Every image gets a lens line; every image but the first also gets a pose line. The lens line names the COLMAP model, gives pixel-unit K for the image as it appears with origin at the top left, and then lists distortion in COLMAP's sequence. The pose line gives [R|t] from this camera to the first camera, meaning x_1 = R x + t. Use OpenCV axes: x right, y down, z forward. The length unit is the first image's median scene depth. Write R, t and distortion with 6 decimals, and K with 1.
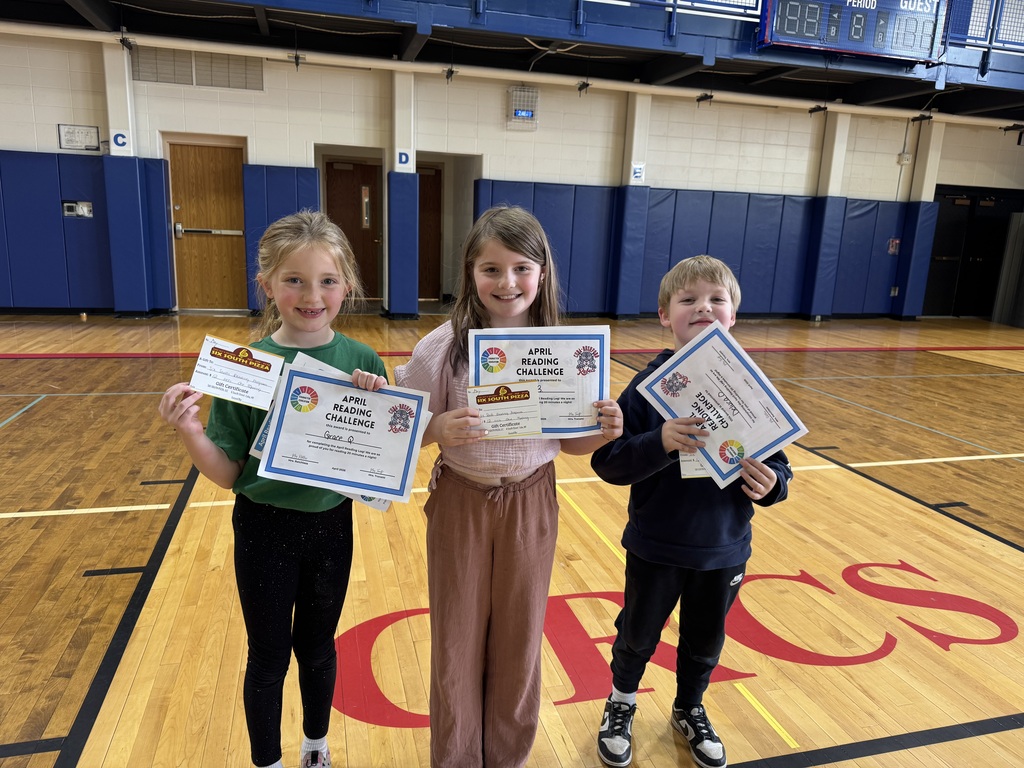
lens RADIAL K [[754.2, 0, 507.9], [0, 754.2, 382.9], [0, 0, 1]] dist [0.011003, -0.009652]
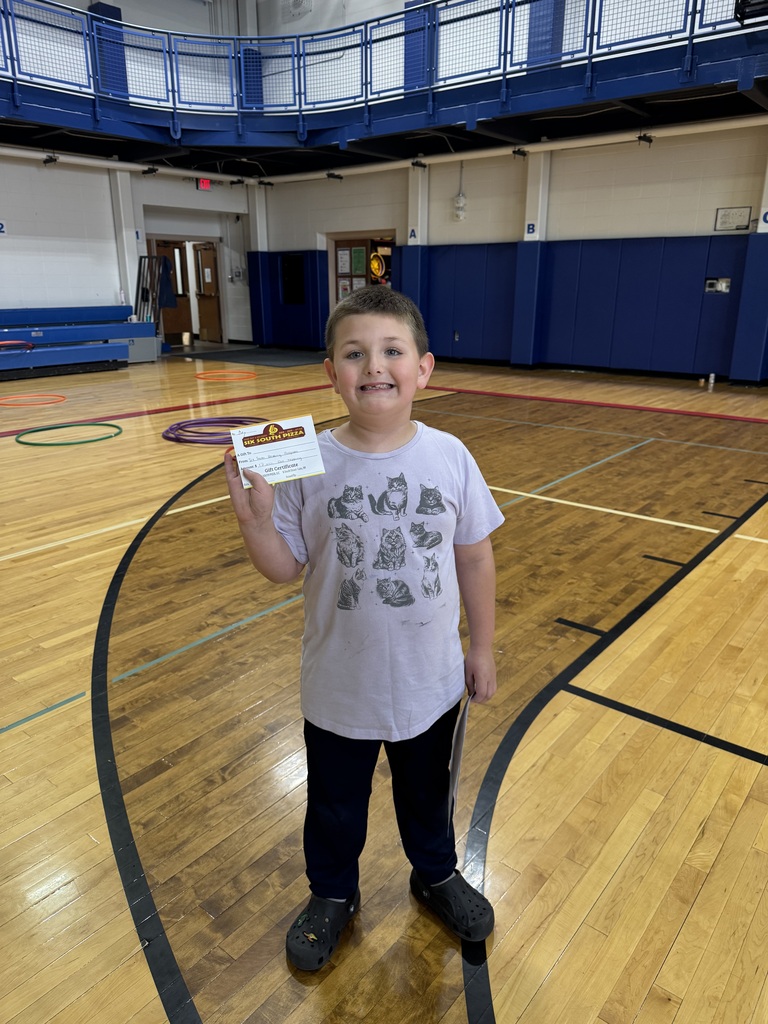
lens RADIAL K [[754.2, 0, 384.5], [0, 754.2, 509.6], [0, 0, 1]] dist [0.011003, -0.009652]
pose [[0.606982, 0.205304, -0.767739, 0.137024], [-0.155096, 0.978081, 0.138932, 0.036975], [0.779435, 0.034744, 0.625519, -0.164666]]
